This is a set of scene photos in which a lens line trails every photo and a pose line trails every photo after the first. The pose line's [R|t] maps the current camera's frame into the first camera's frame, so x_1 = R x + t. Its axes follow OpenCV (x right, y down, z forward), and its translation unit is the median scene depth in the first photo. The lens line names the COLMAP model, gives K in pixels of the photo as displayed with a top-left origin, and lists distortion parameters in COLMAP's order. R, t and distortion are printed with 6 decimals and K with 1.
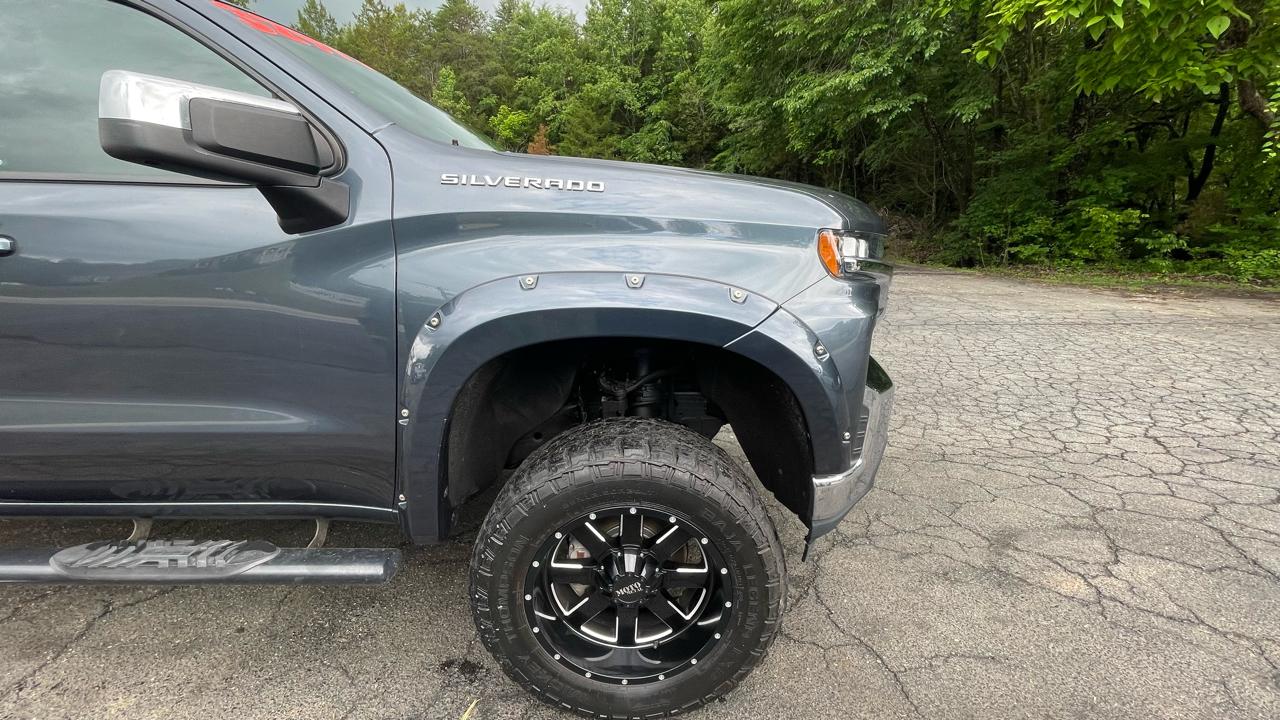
lens RADIAL K [[519.2, 0, 640.0], [0, 519.2, 360.0], [0, 0, 1]] dist [-0.001547, 0.000809]
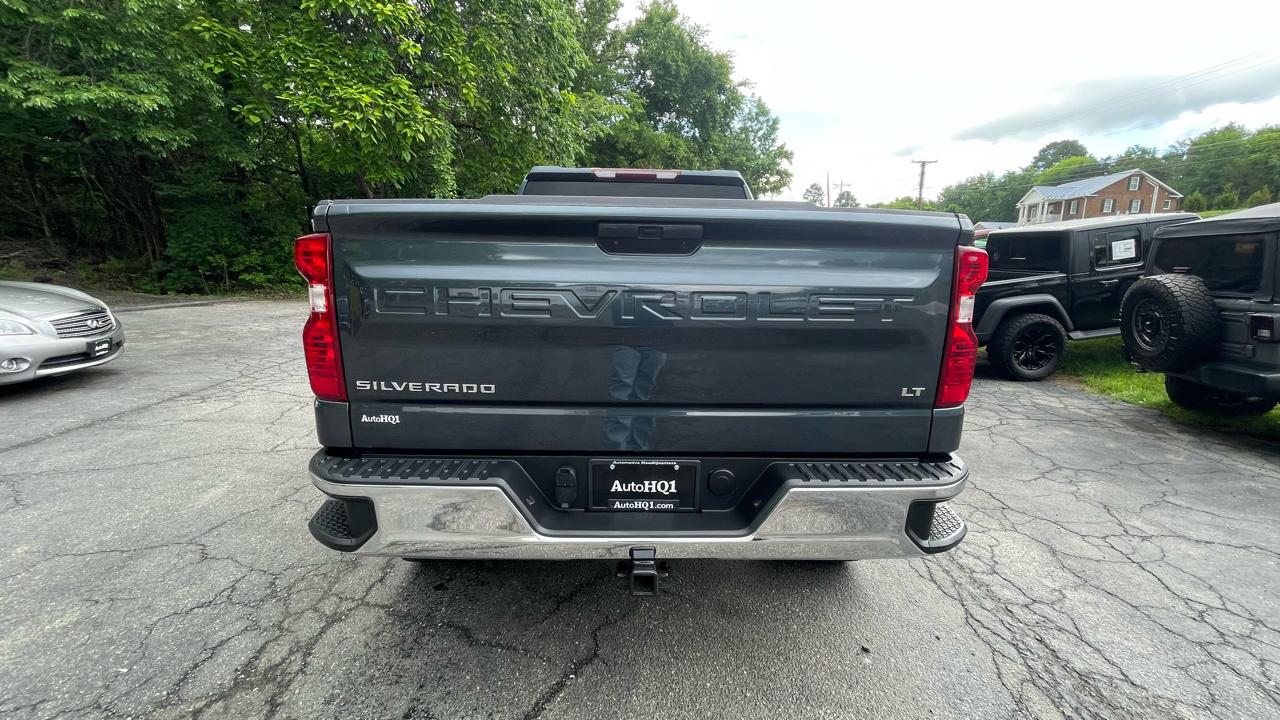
lens RADIAL K [[519.2, 0, 640.0], [0, 519.2, 360.0], [0, 0, 1]] dist [-0.001547, 0.000809]
pose [[-0.003925, -0.178915, 0.983857, -0.591402], [0.225255, 0.958420, 0.175188, -0.053200], [-0.974292, 0.222307, 0.036540, 0.187974]]
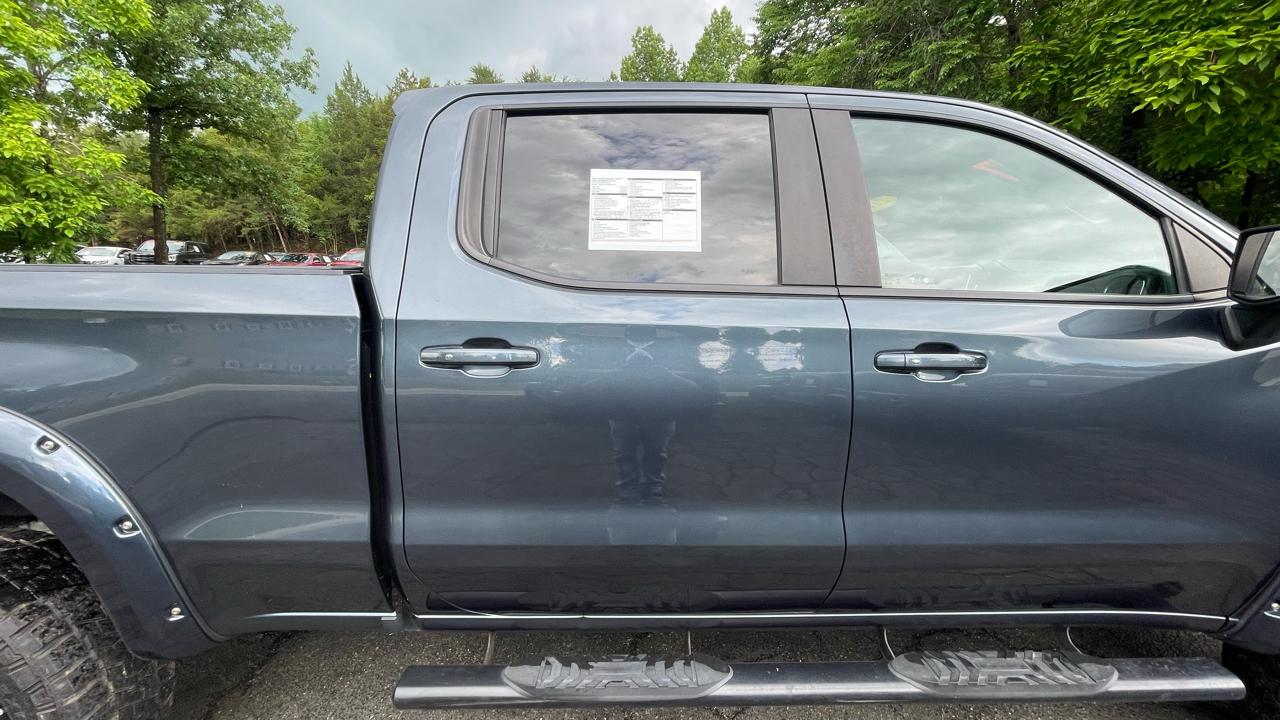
lens RADIAL K [[518.1, 0, 640.9], [0, 518.1, 361.2], [0, 0, 1]] dist [-0.001147, -0.000203]
pose [[0.999854, -0.000381, 0.017096, -0.209273], [0.002089, 0.994983, -0.100018, -0.013400], [-0.016973, 0.100039, 0.994839, -0.001561]]
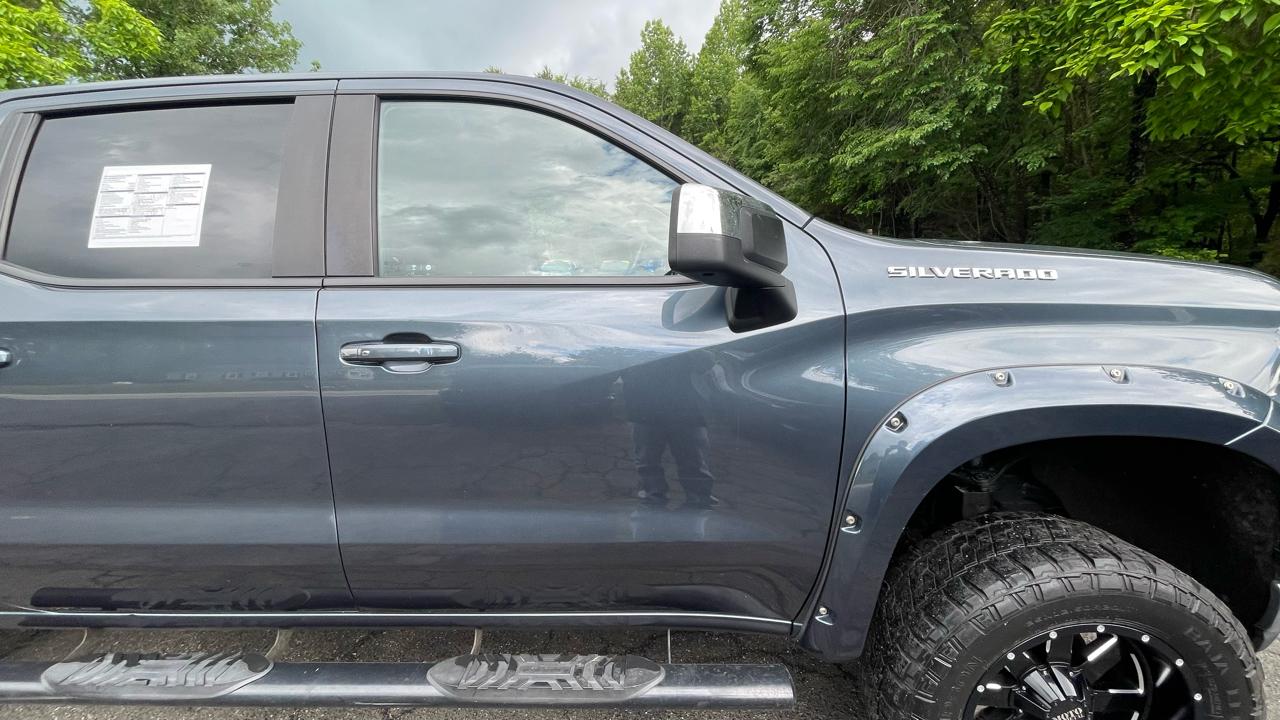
lens RADIAL K [[518.1, 0, 640.9], [0, 518.1, 361.2], [0, 0, 1]] dist [-0.001147, -0.000203]
pose [[0.998785, -0.022651, -0.043776, -0.089733], [0.018473, 0.995438, -0.093604, -0.011596], [0.045696, 0.092681, 0.994647, 0.004651]]
